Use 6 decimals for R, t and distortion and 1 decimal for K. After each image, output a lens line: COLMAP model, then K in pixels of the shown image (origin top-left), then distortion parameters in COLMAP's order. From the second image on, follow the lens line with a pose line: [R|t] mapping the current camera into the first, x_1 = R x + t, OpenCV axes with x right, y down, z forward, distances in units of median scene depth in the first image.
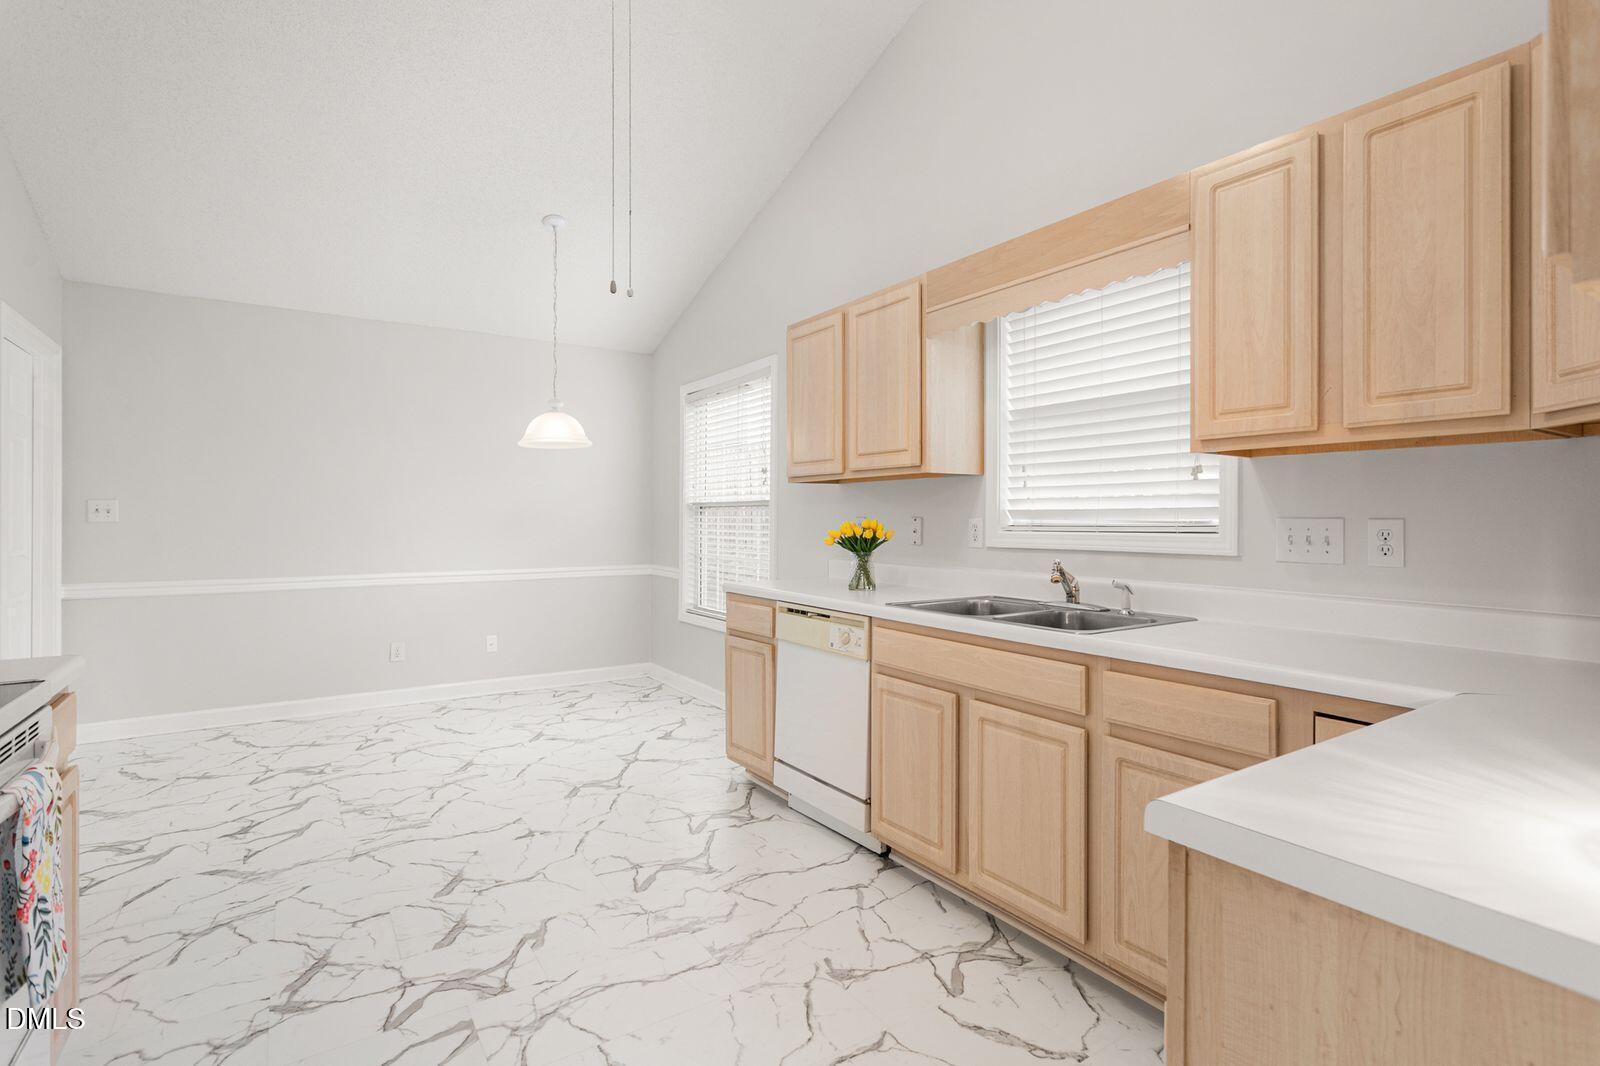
lens RADIAL K [[774.4, 0, 804.2], [0, 774.4, 515.8], [0, 0, 1]] dist [-0.002038, -0.000155]
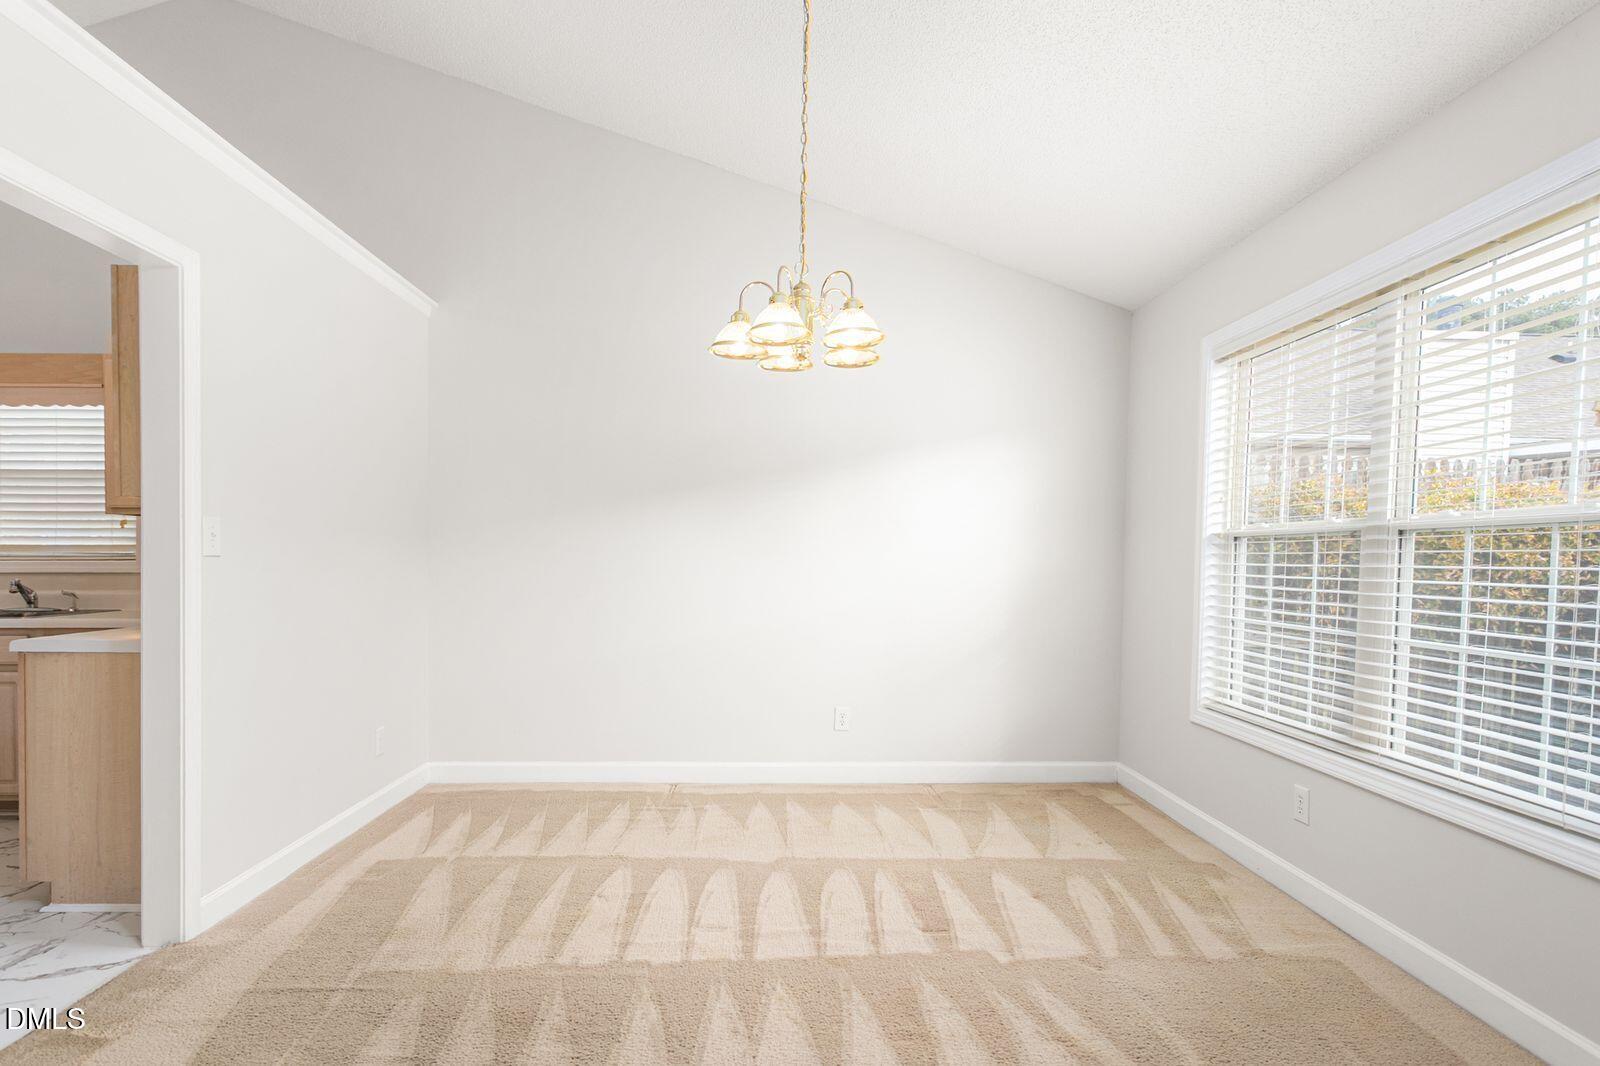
lens RADIAL K [[839.8, 0, 772.8], [0, 839.8, 585.4], [0, 0, 1]] dist [-0.002499, -0.000554]
pose [[0.554828, -0.020134, 0.831721, -0.213551], [-0.006488, 0.999572, 0.028525, 0.015075], [-0.831940, -0.021223, 0.554460, -1.136074]]
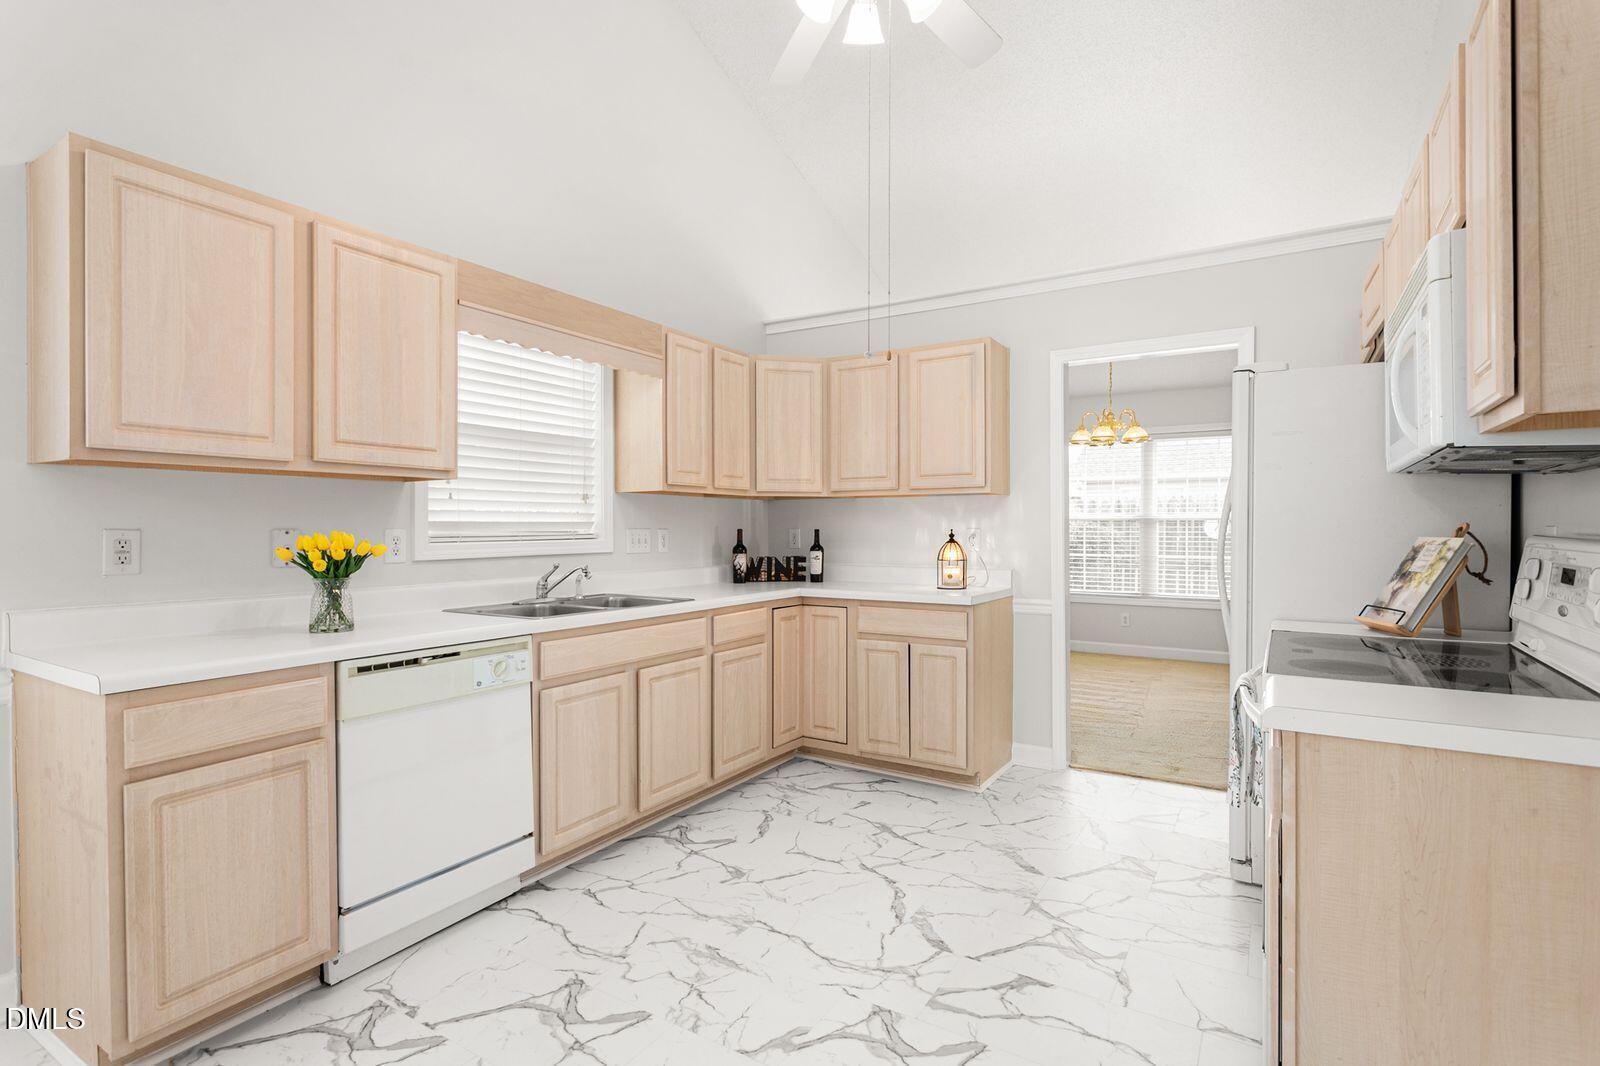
lens RADIAL K [[774.4, 0, 803.4], [0, 774.4, 534.9], [0, 0, 1]] dist [-0.002038, -0.000155]
pose [[-0.417760, -0.007665, 0.908525, -1.006530], [0.000351, 0.999963, 0.008598, 0.001892], [-0.908558, 0.003911, -0.417741, 1.219088]]
